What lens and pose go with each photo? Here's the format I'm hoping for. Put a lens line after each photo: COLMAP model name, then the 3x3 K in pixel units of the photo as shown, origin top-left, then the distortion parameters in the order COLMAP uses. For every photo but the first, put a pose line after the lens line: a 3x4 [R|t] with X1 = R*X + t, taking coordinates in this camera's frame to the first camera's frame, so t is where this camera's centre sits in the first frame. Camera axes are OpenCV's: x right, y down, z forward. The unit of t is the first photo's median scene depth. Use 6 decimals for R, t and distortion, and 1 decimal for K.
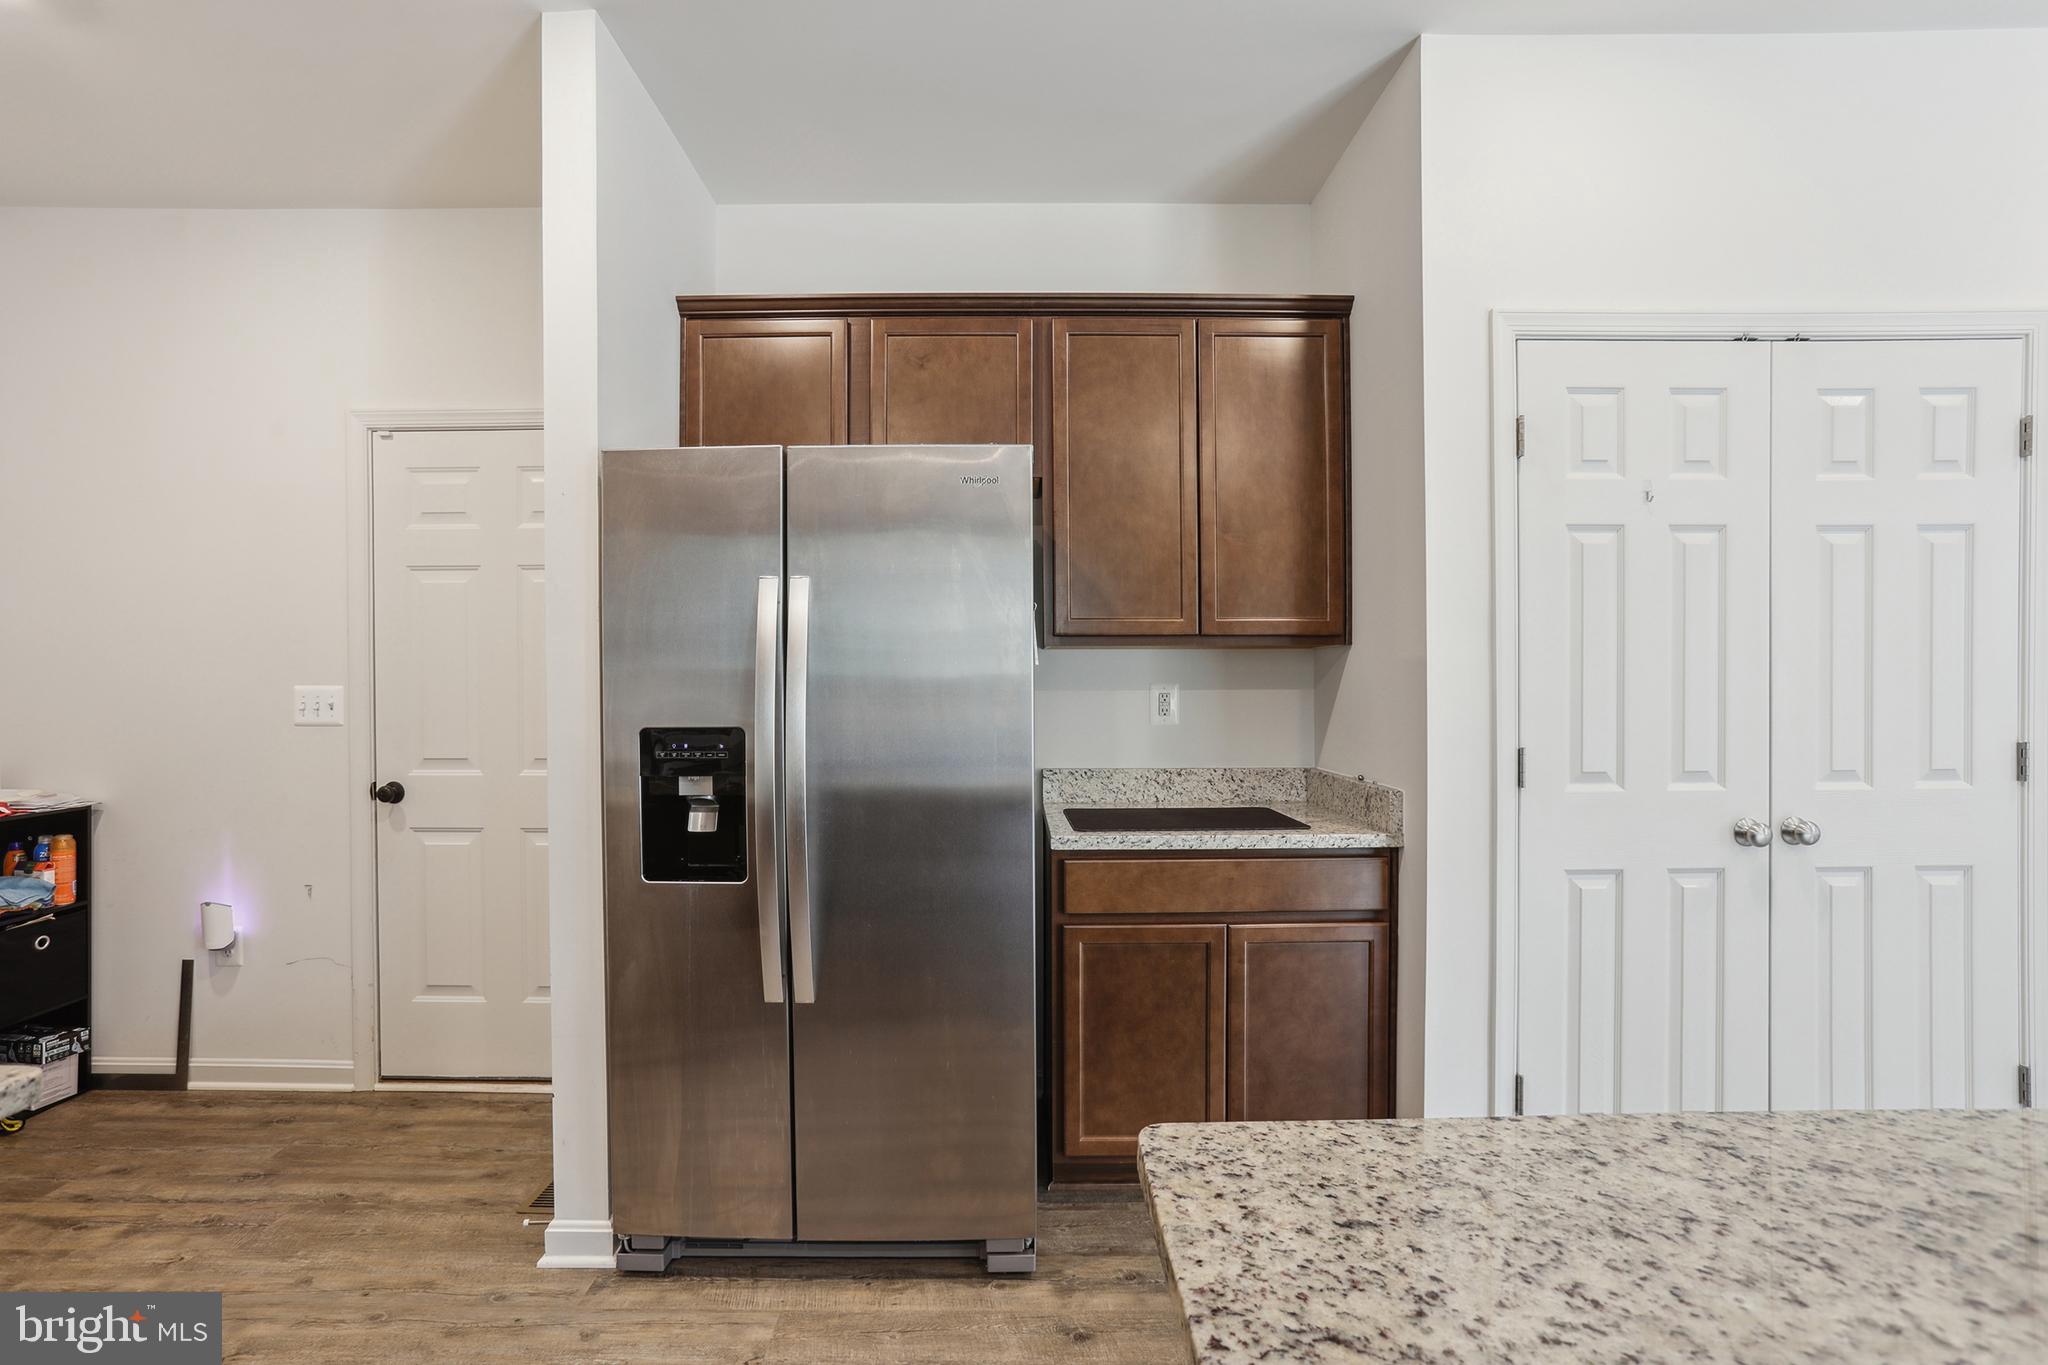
lens RADIAL K [[938.9, 0, 1043.8], [0, 938.9, 678.4], [0, 0, 1]] dist [-0.055896, 0.017191]
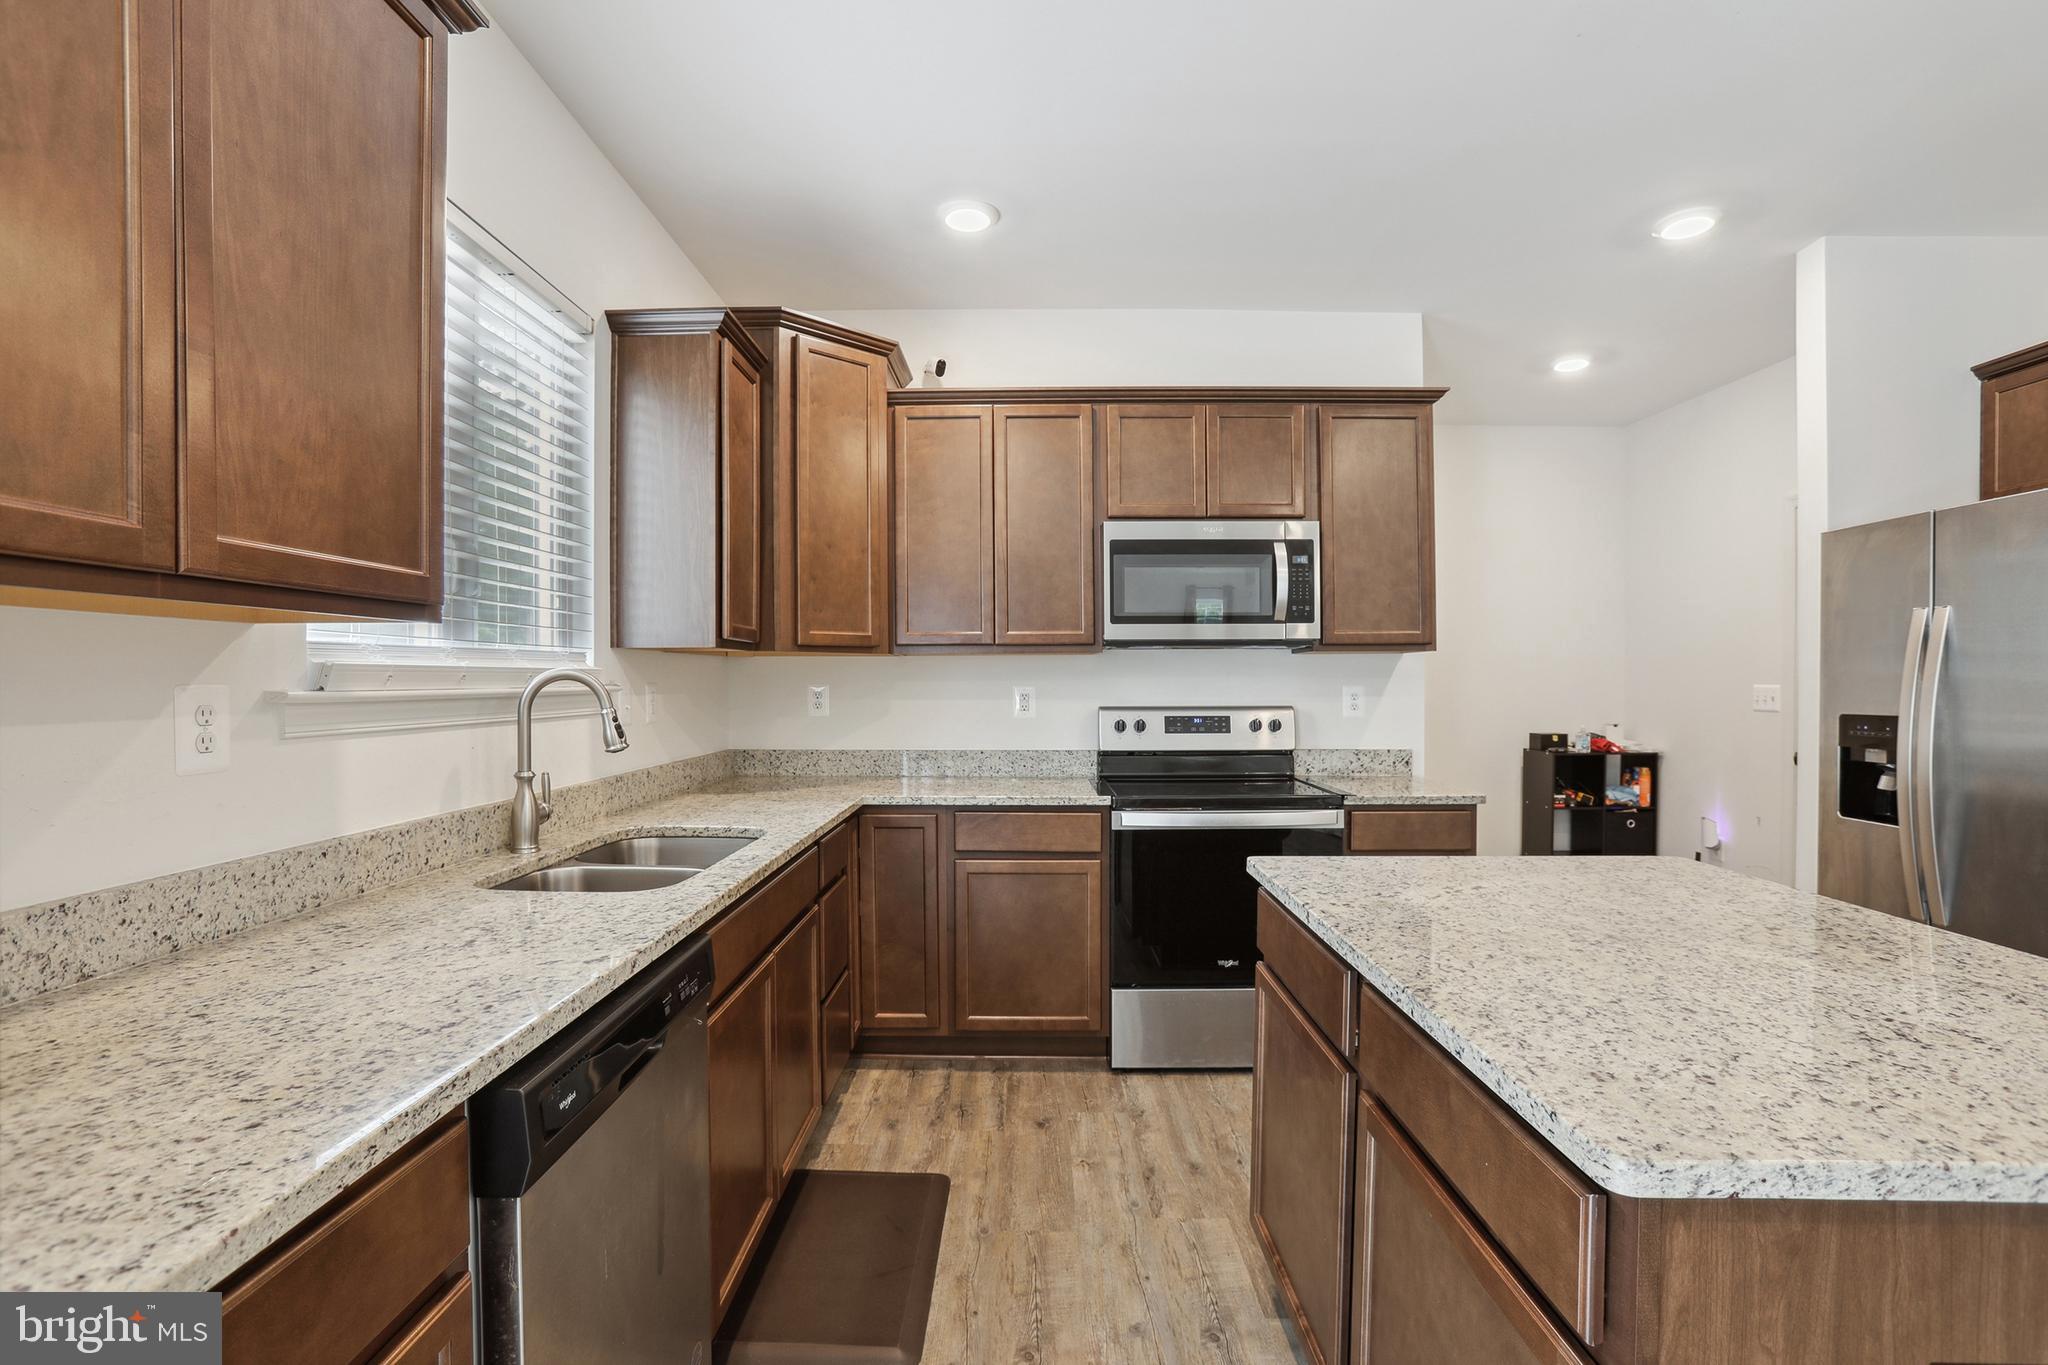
lens RADIAL K [[930.9, 0, 1018.5], [0, 930.9, 686.2], [0, 0, 1]] dist [-0.078905, 0.030724]
pose [[-0.013585, 0.009593, -0.999862, 0.784290], [-0.003788, 0.999946, 0.009645, 0.000306], [0.999901, 0.003918, -0.013548, -0.242184]]
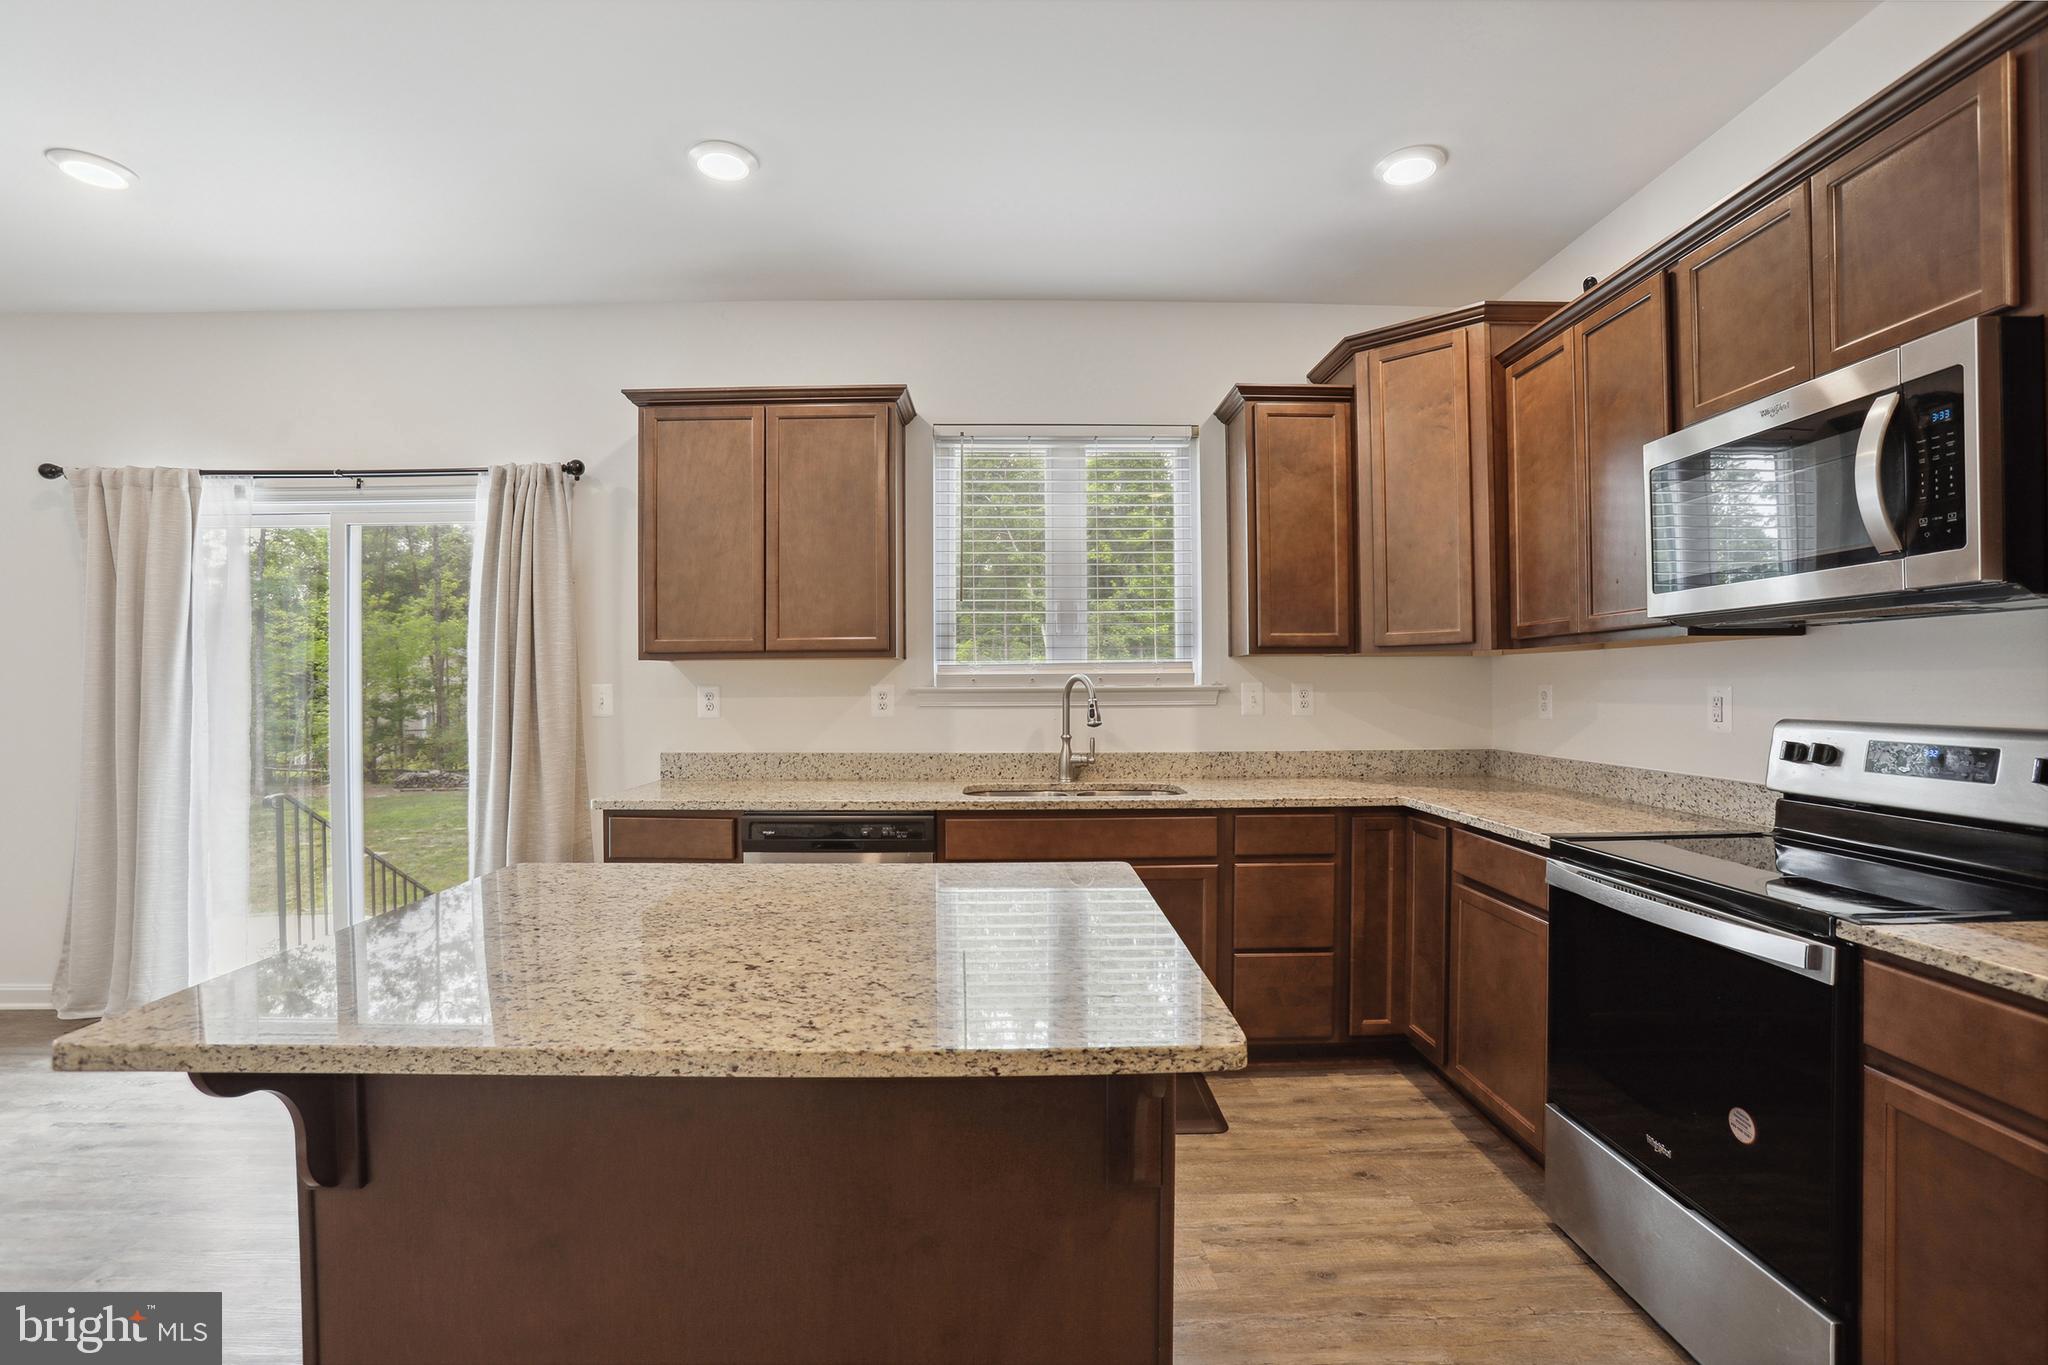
lens RADIAL K [[936.9, 0, 1013.0], [0, 936.9, 677.7], [0, 0, 1]] dist [-0.097422, 0.041412]
pose [[-0.999908, 0.008341, -0.010660, 0.106081], [0.008365, 0.999963, -0.002169, 0.001234], [0.010641, -0.002258, -0.999941, 0.693874]]
